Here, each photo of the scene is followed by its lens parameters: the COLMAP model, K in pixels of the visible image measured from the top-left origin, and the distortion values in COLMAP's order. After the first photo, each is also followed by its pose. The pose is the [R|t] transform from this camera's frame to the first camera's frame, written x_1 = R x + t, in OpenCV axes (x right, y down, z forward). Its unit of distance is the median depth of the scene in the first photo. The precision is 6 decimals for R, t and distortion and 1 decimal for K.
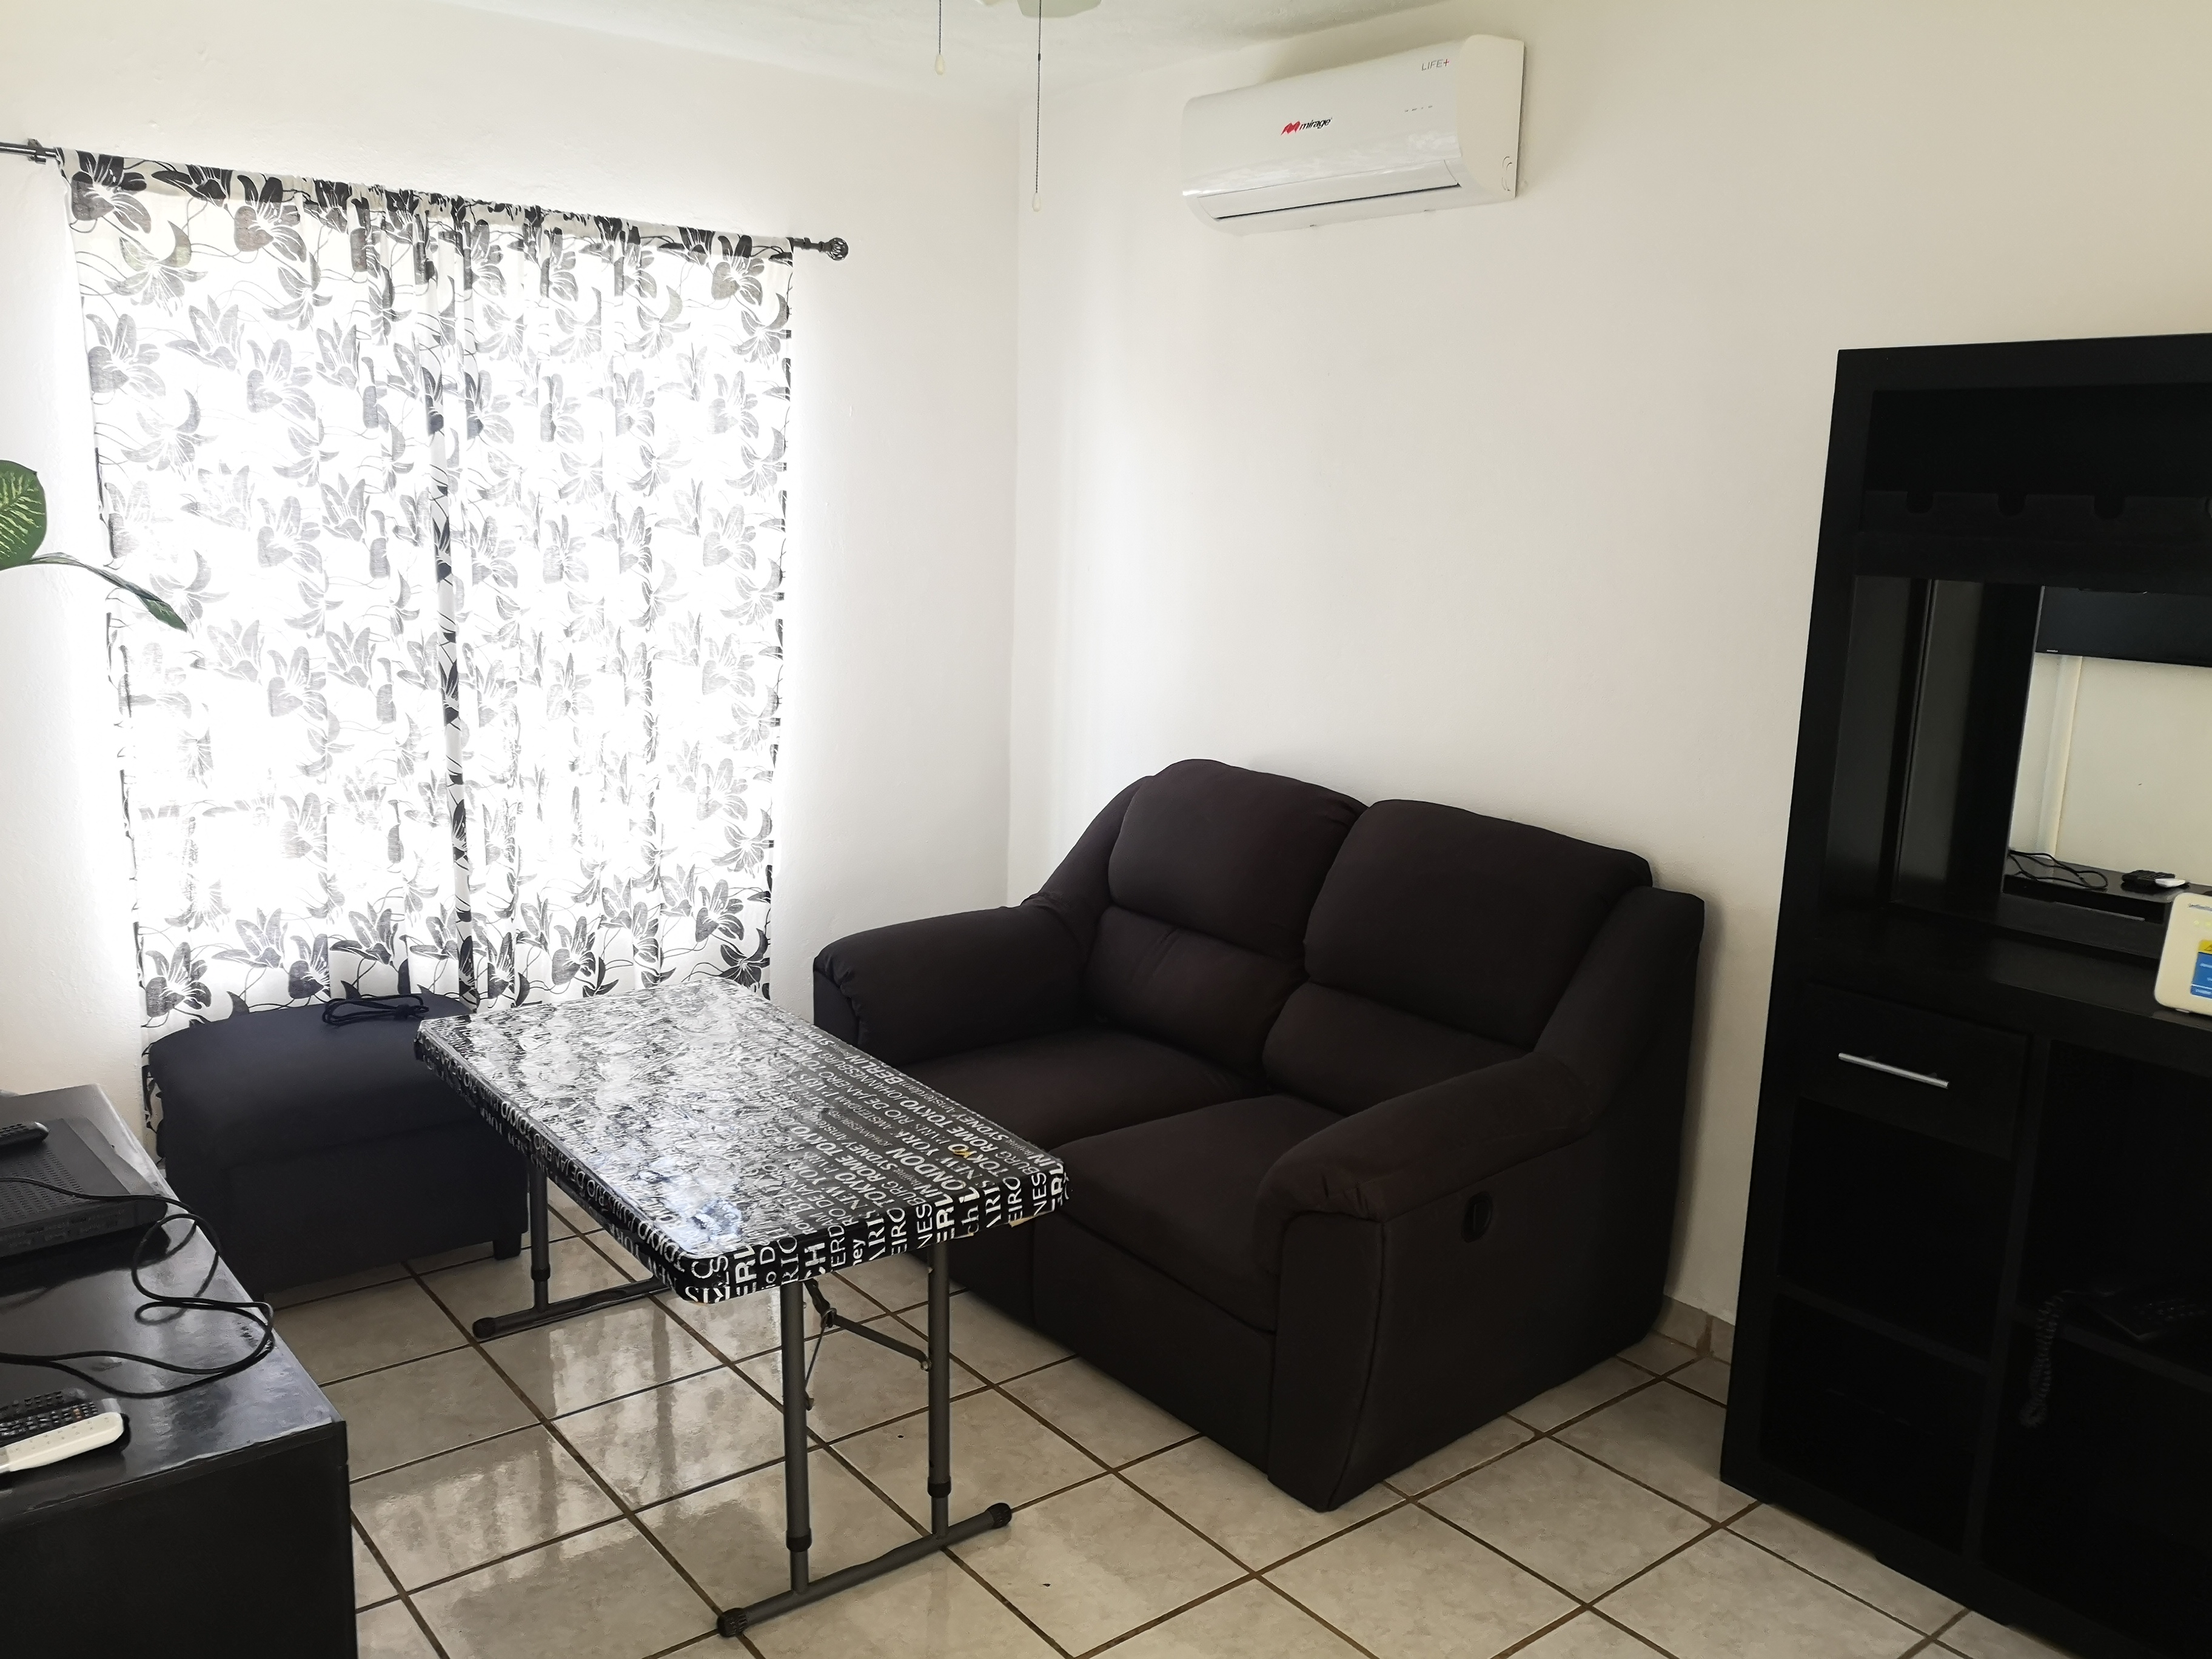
lens RADIAL K [[1758.9, 0, 1114.9], [0, 1758.9, 841.4], [0, 0, 1]] dist [0.019477, -0.034974]
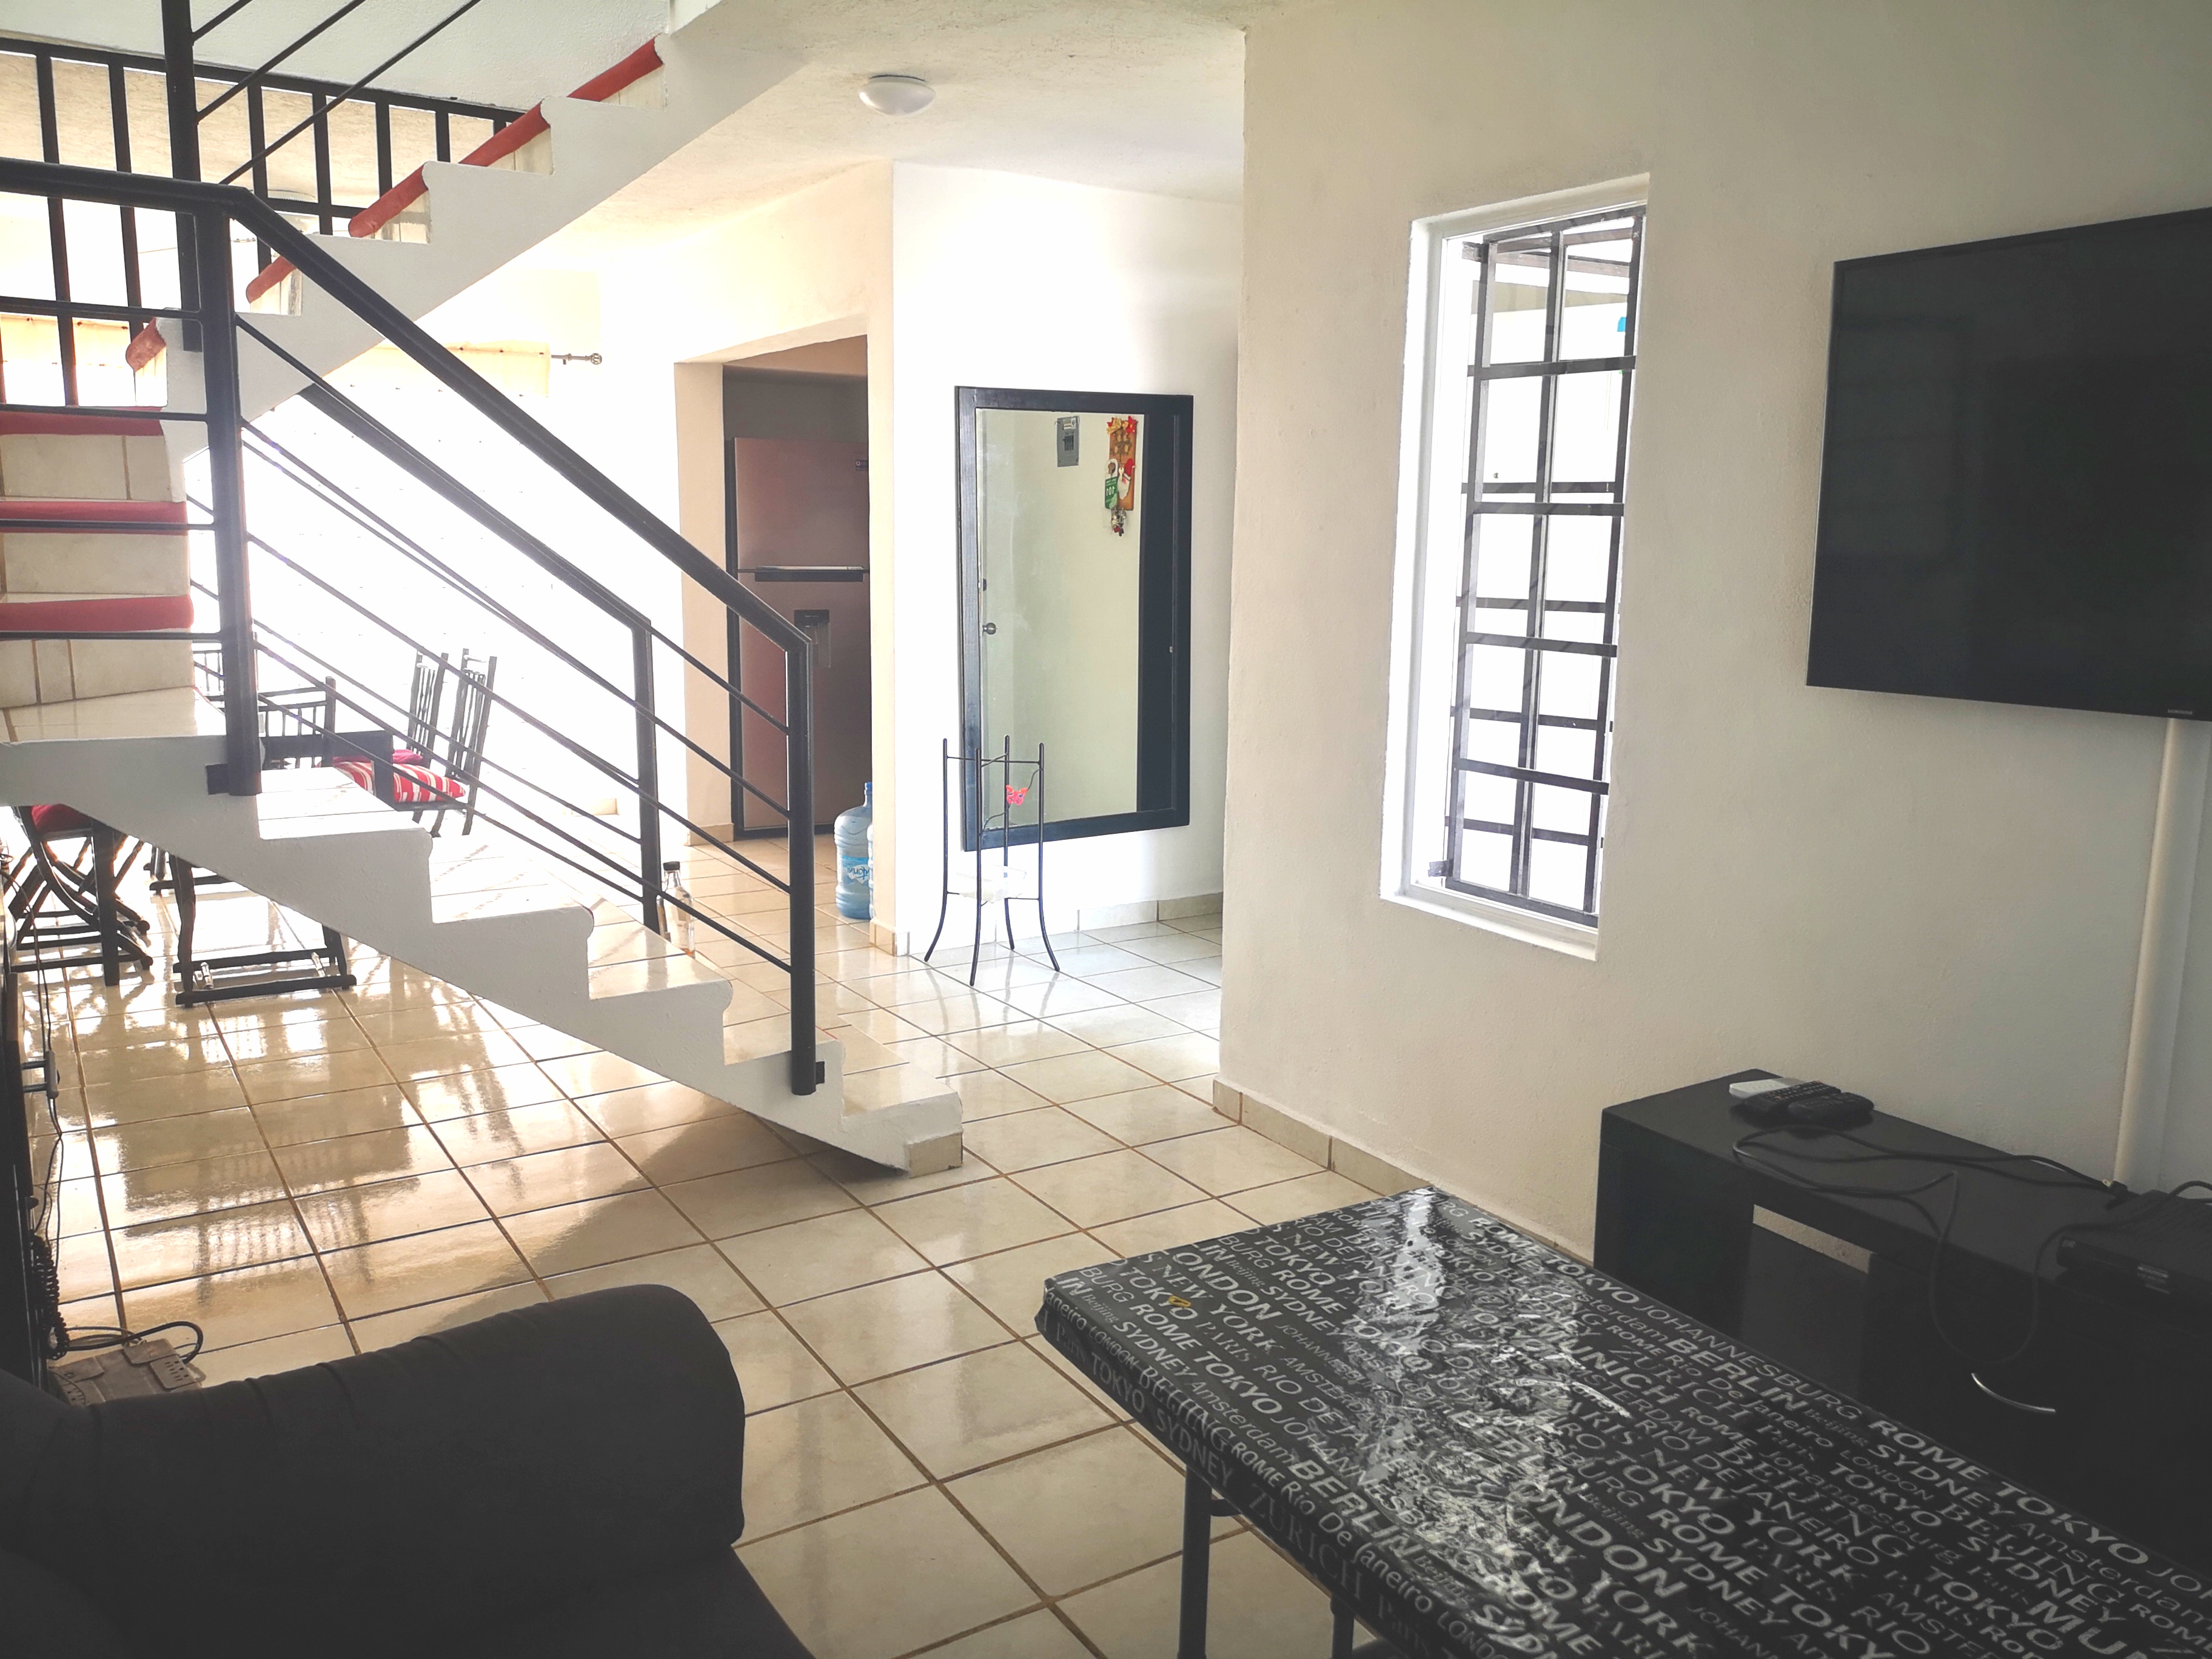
lens RADIAL K [[1712.2, 0, 1109.4], [0, 1712.2, 830.4], [0, 0, 1]] dist [0.056070, -0.058115]
pose [[-0.992680, -0.063711, 0.102605, -0.118810], [-0.021224, 0.928346, 0.371112, -0.275700], [-0.118897, 0.366217, -0.922902, 1.588928]]
